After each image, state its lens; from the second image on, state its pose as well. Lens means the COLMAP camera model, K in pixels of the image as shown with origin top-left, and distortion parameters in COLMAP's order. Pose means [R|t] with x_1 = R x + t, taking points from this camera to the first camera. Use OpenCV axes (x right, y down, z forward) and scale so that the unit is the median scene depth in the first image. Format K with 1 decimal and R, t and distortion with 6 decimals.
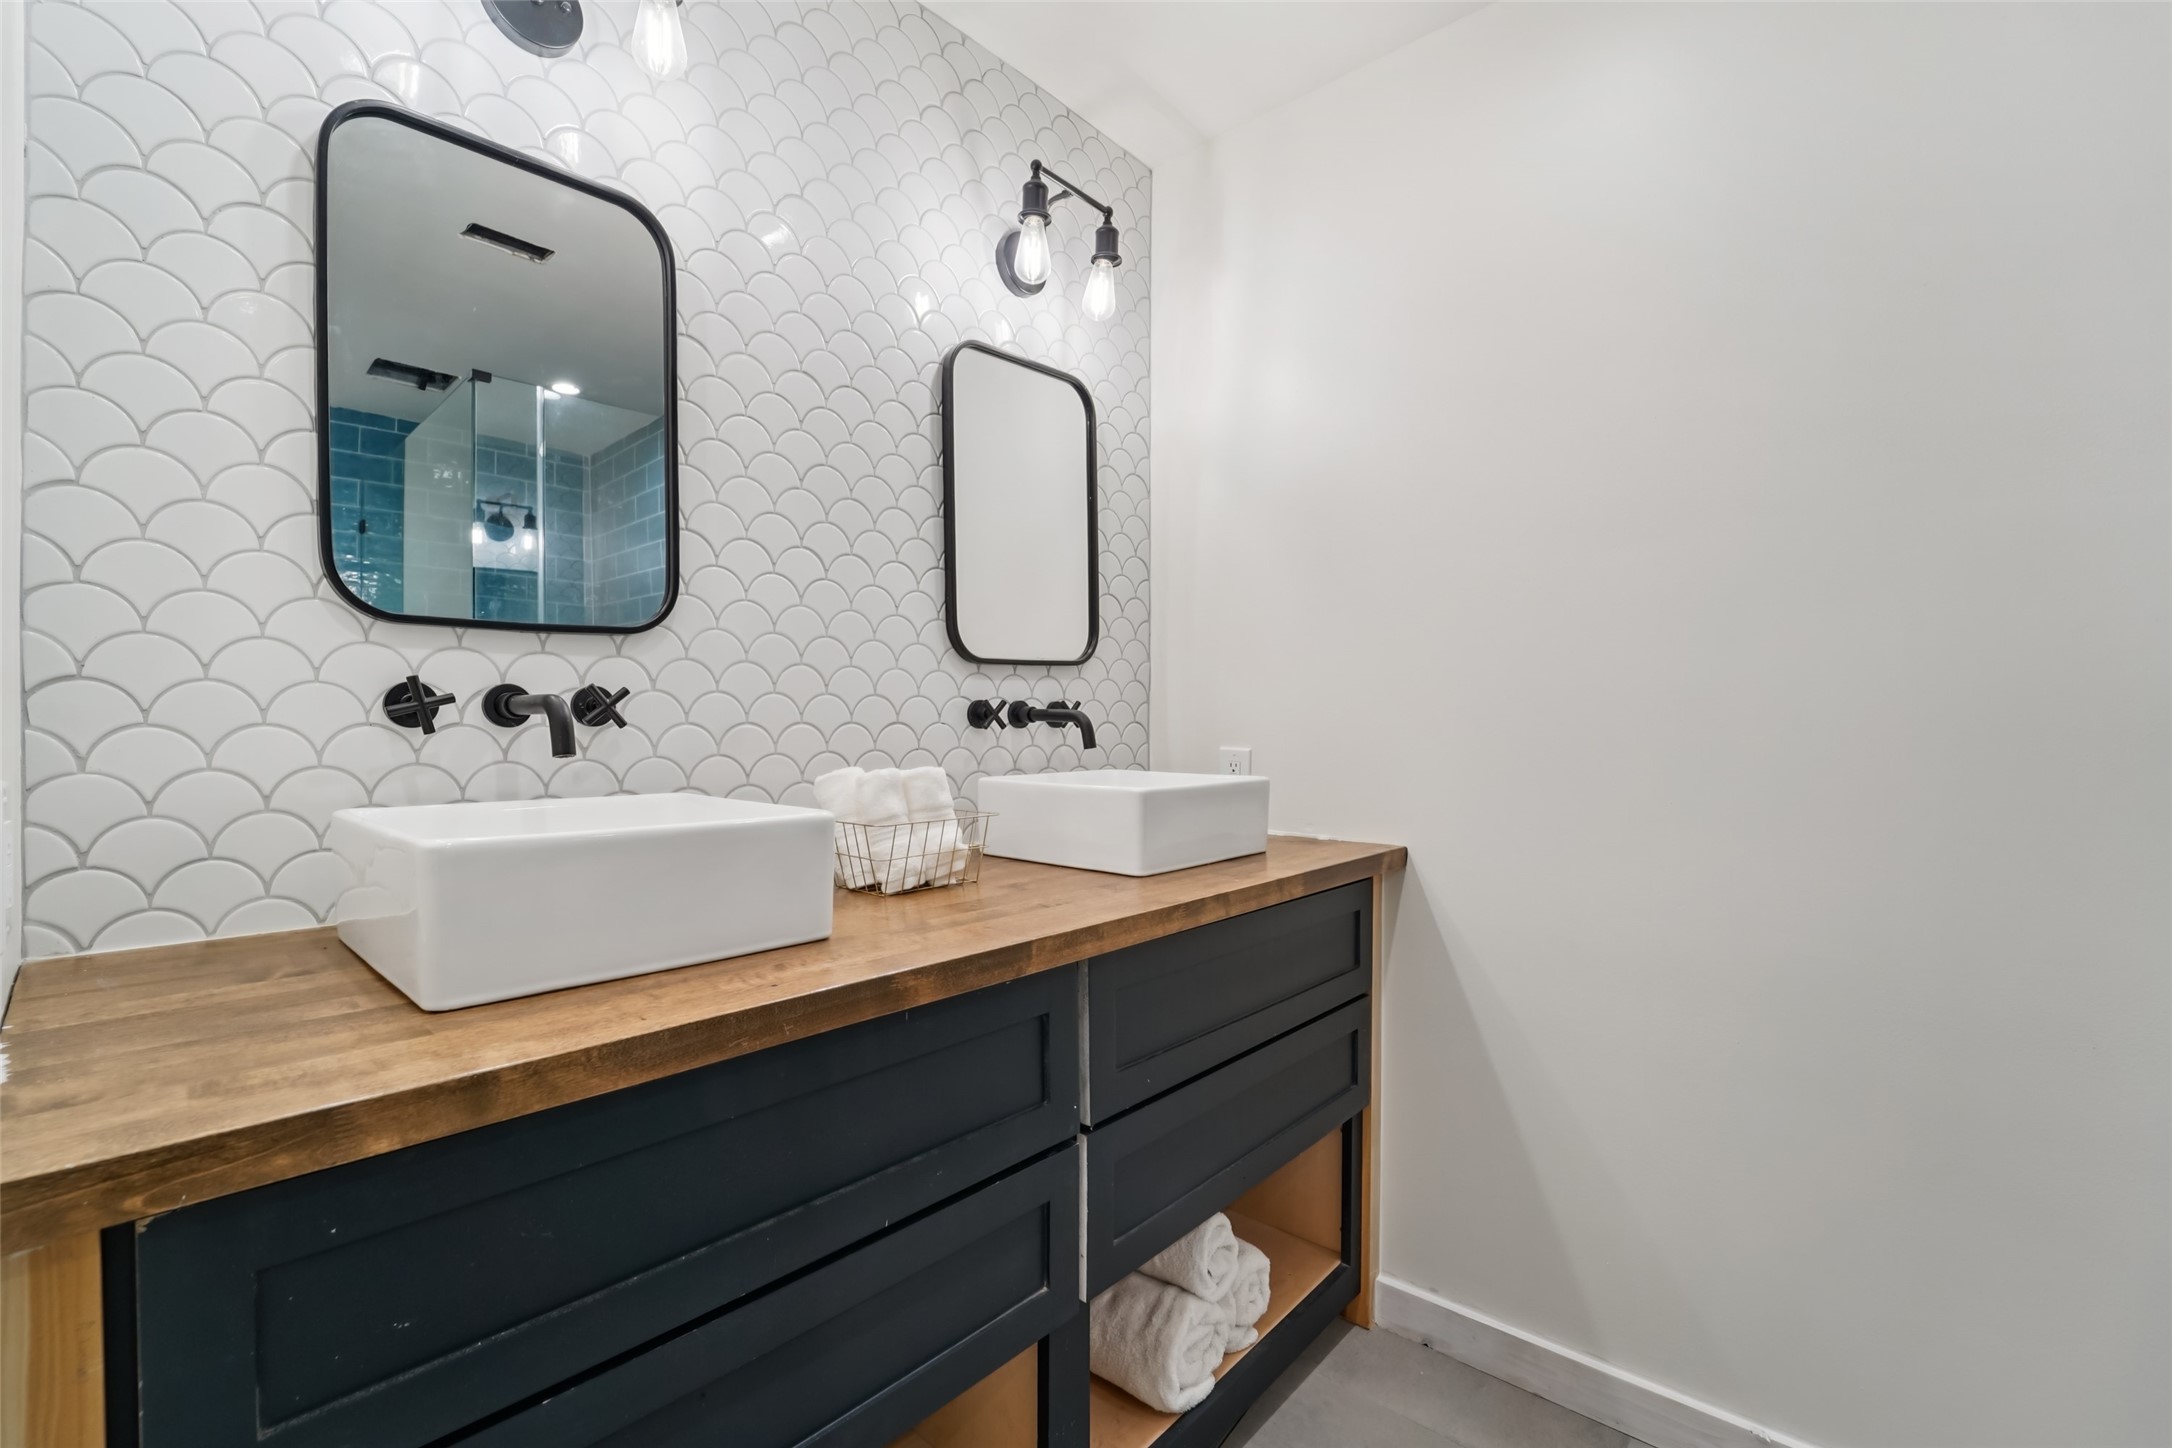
lens RADIAL K [[897.8, 0, 1109.3], [0, 897.8, 725.4], [0, 0, 1]] dist [-0.020161, 0.000763]
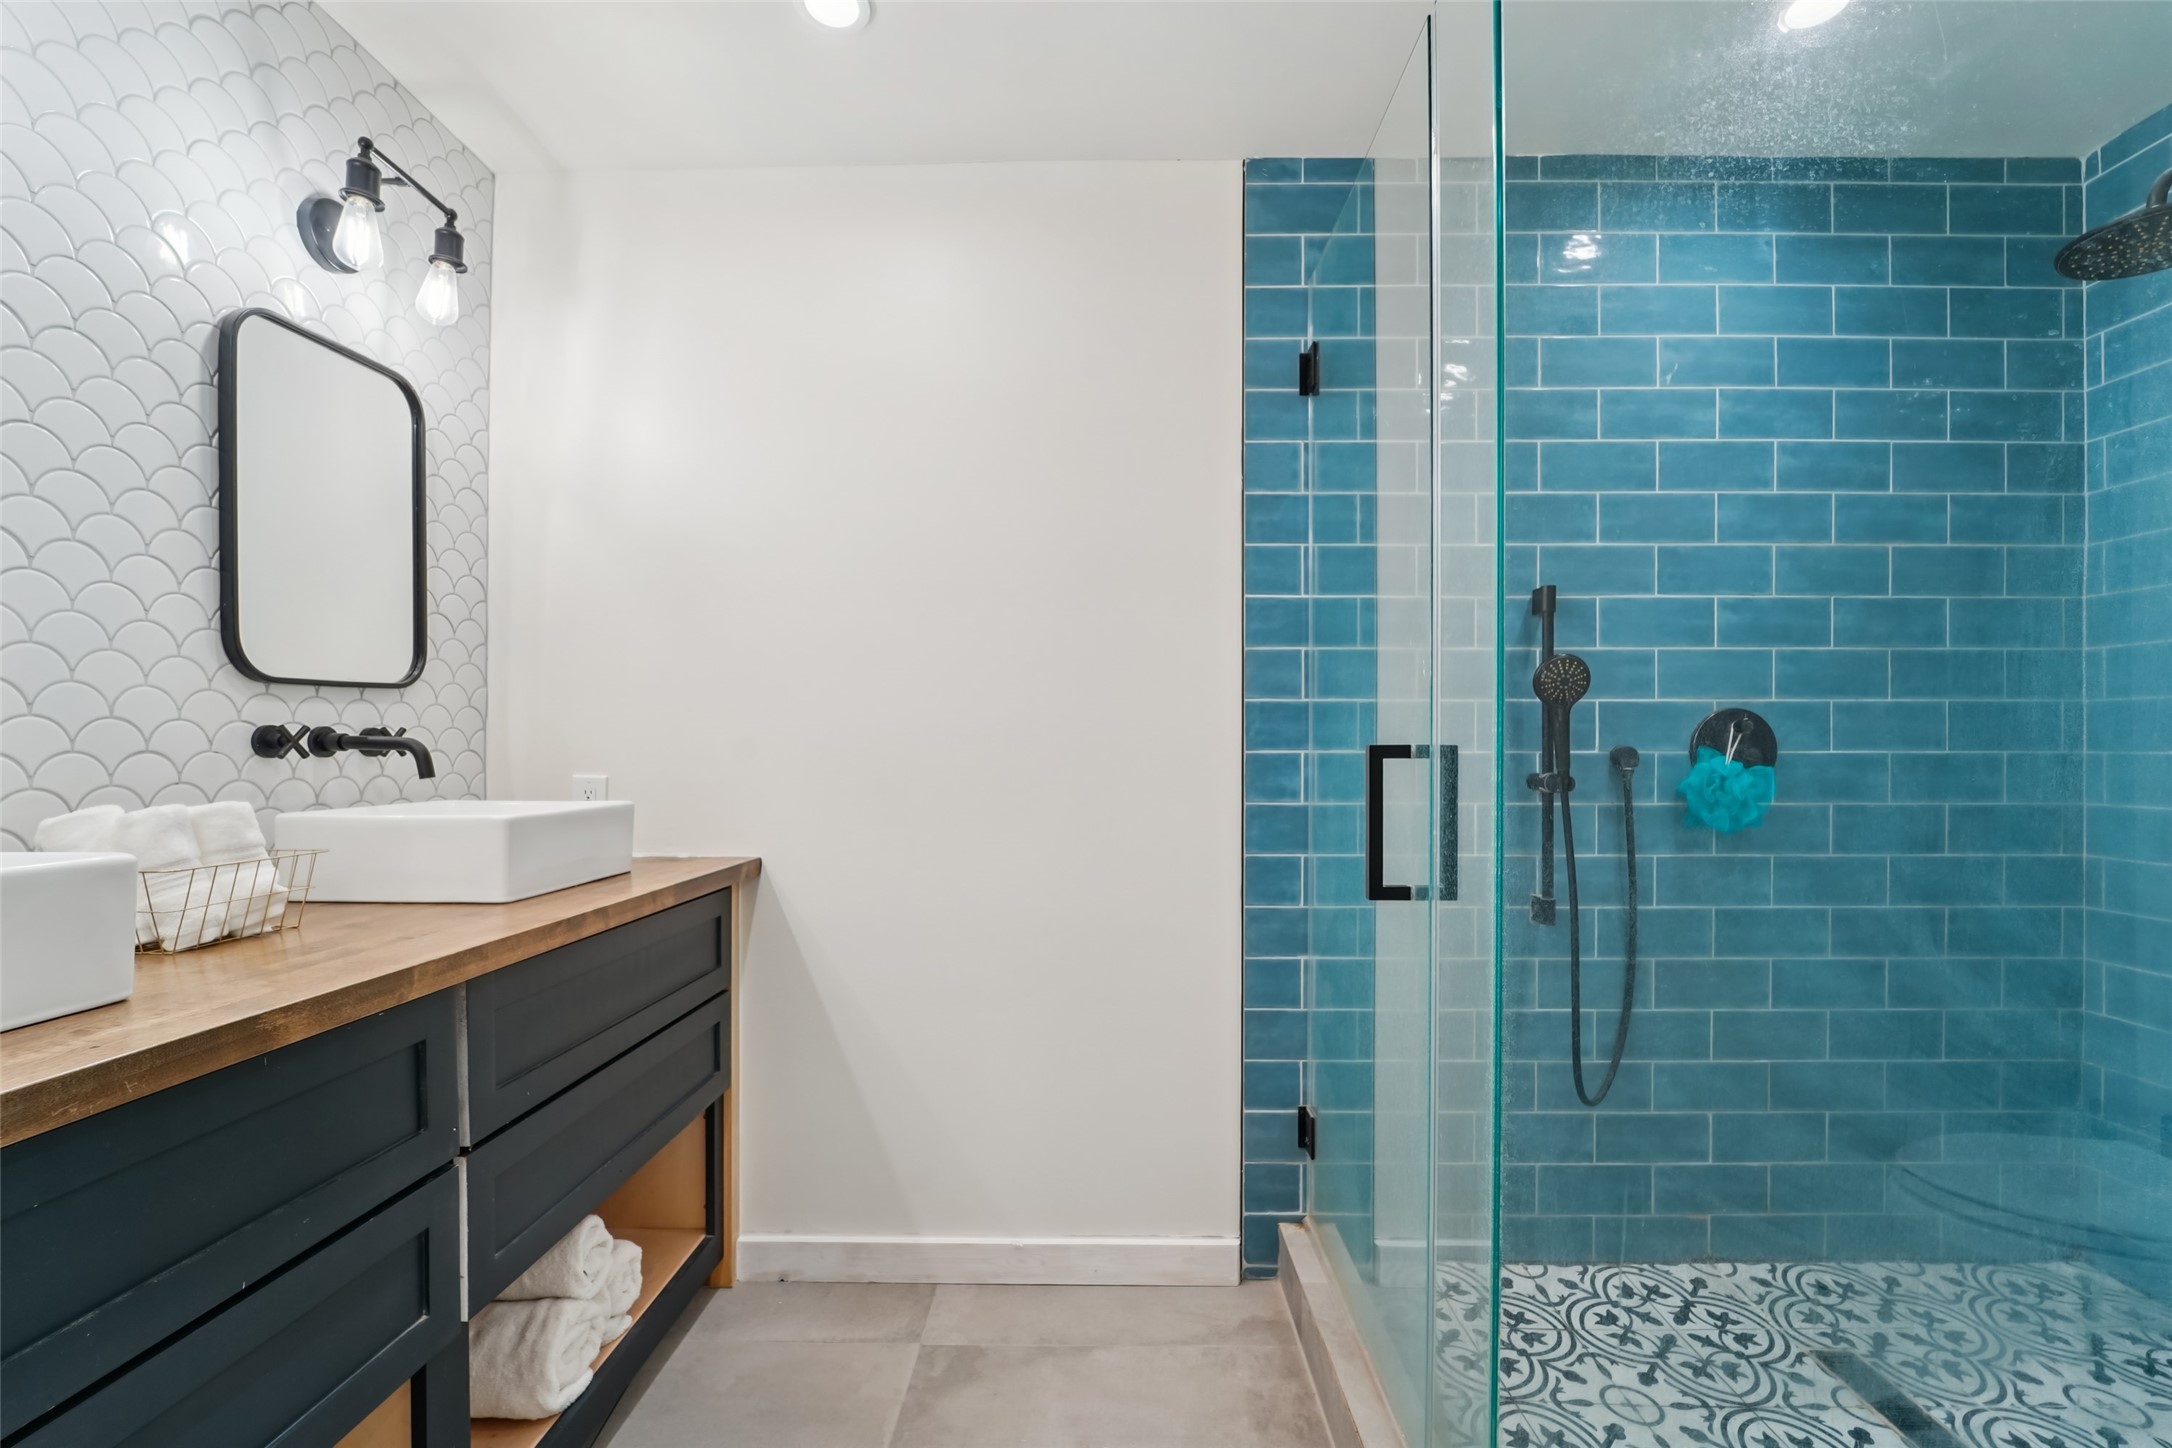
lens RADIAL K [[897.8, 0, 1087.9], [0, 897.8, 746.8], [0, 0, 1]] dist [-0.020161, 0.000763]
pose [[0.761016, 0.001299, 0.648732, -0.101867], [0.003285, 0.999977, -0.005856, 0.000343], [-0.648725, 0.006587, 0.760994, -0.166033]]
